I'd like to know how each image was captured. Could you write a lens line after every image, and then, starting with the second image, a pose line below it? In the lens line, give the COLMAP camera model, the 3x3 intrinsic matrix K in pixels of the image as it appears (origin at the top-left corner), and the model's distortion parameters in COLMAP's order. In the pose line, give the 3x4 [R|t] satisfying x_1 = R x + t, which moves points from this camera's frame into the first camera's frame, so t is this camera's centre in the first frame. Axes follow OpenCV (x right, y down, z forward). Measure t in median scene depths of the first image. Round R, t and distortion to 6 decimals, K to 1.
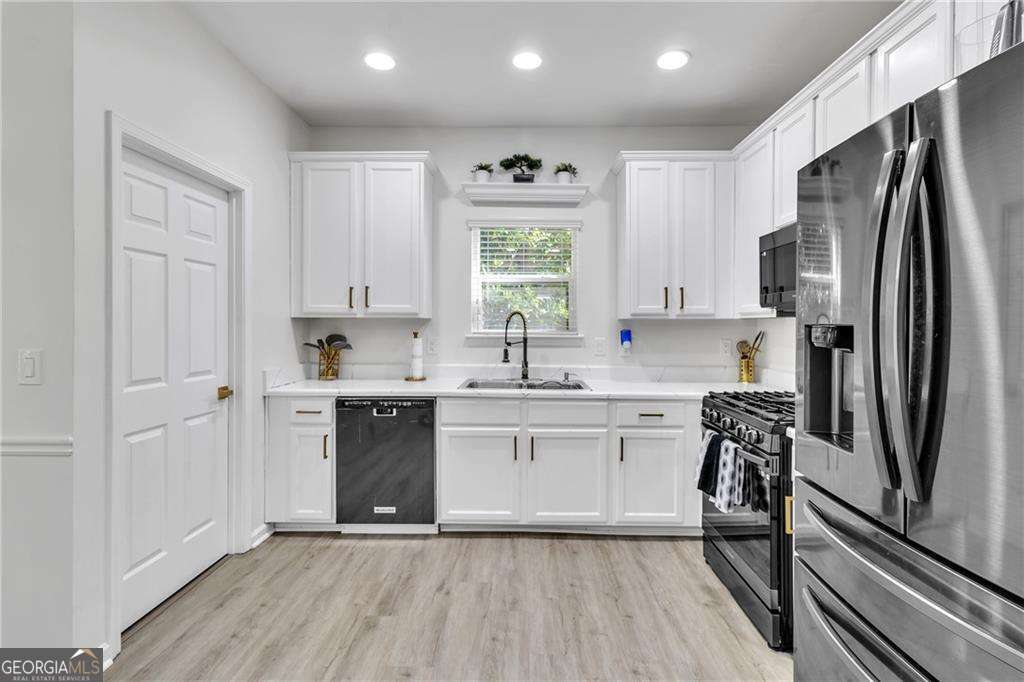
lens RADIAL K [[503.6, 0, 569.5], [0, 503.6, 324.5], [0, 0, 1]] dist [0.003796, 0.000292]
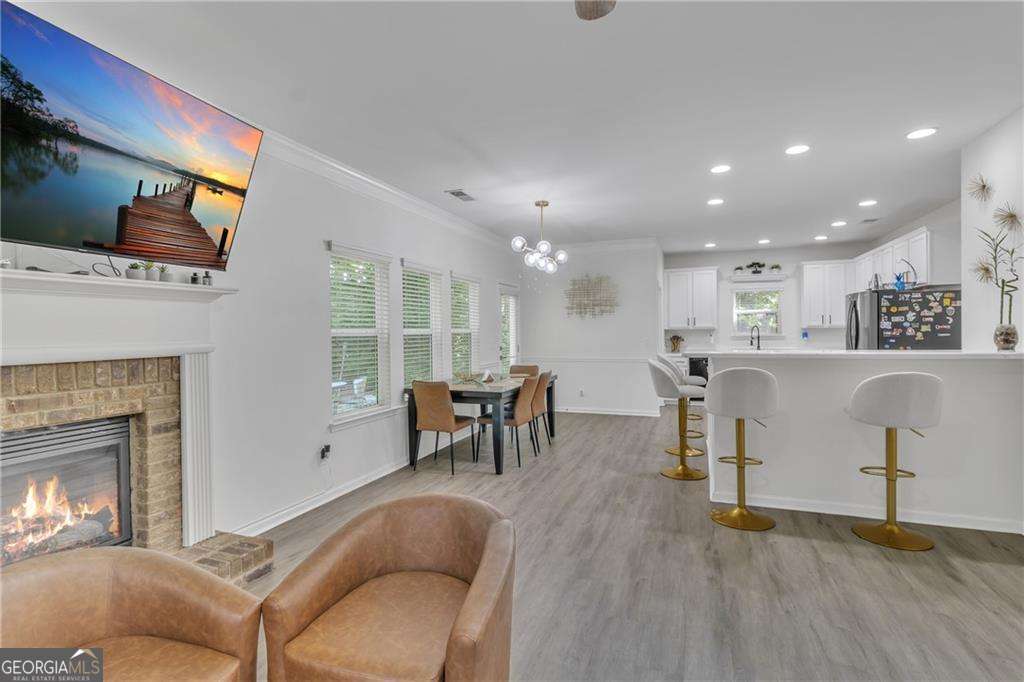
lens RADIAL K [[503.6, 0, 510.6], [0, 503.6, 337.9], [0, 0, 1]] dist [0.003796, 0.000292]
pose [[0.920115, -0.004384, -0.391624, -0.266652], [0.009503, 0.999893, 0.011134, -0.005268], [0.391533, -0.013966, 0.920058, -1.988932]]
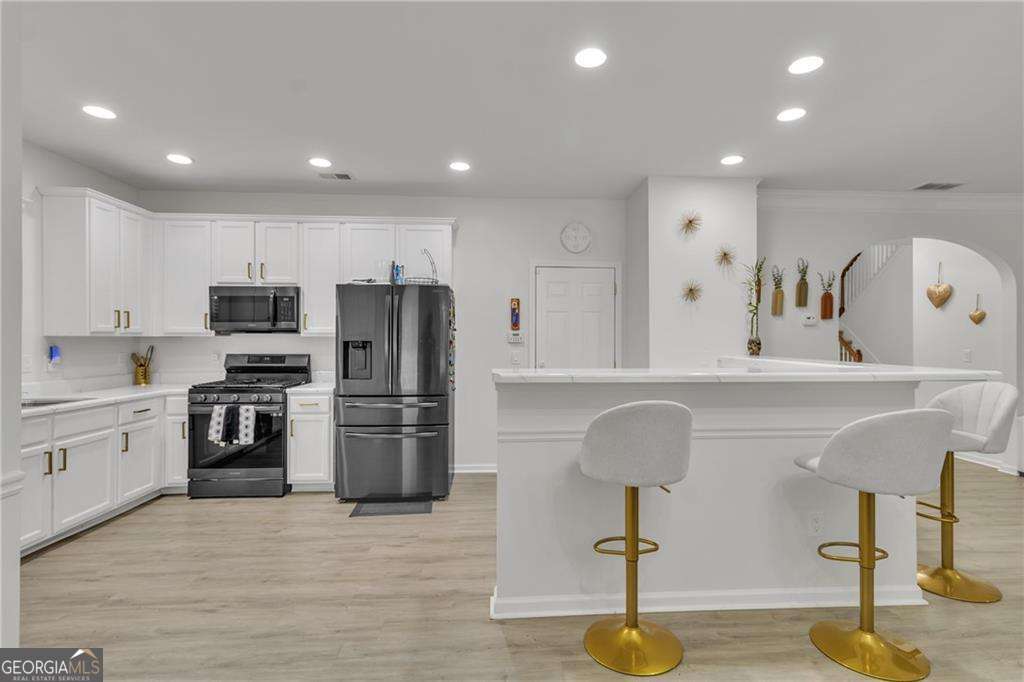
lens RADIAL K [[503.6, 0, 510.0], [0, 503.6, 337.6], [0, 0, 1]] dist [0.003796, 0.000292]
pose [[-0.040302, 0.000968, 0.999187, -1.145041], [0.004220, 0.999991, -0.000799, -0.003433], [-0.999179, 0.004184, -0.040305, 0.105452]]
